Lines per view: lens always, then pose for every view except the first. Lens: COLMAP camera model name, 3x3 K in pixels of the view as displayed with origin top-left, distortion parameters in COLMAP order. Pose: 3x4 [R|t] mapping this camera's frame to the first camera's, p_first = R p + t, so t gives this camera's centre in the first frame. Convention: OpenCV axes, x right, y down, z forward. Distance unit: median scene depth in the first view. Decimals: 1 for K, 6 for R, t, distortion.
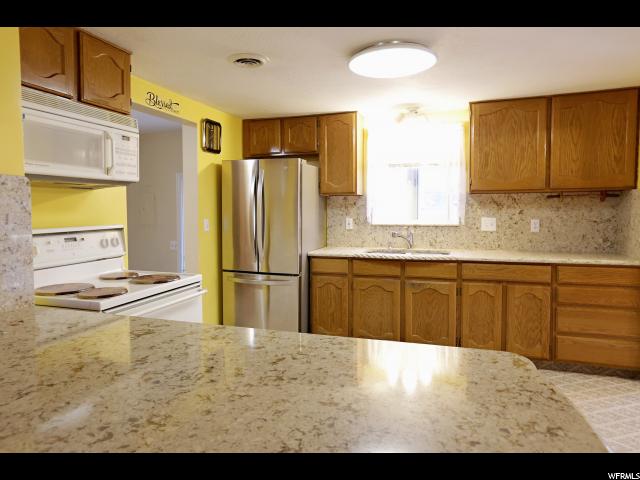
lens RADIAL K [[425.8, 0, 310.7], [0, 425.8, 233.8], [0, 0, 1]] dist [0.001057, 0.000733]
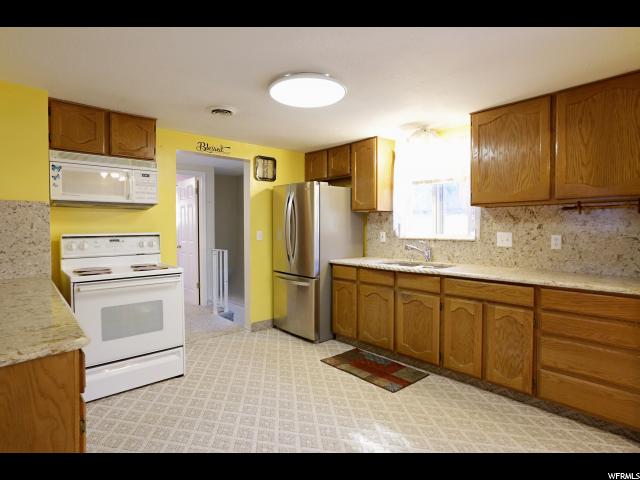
lens RADIAL K [[353.8, 0, 320.0], [0, 353.8, 240.0], [0, 0, 1]] dist [-0.002180, -0.000026]
pose [[0.870928, 0.022202, -0.490908, 0.478023], [-0.032860, 0.999374, -0.013101, 0.001977], [0.490310, 0.027541, 0.871113, 0.136241]]
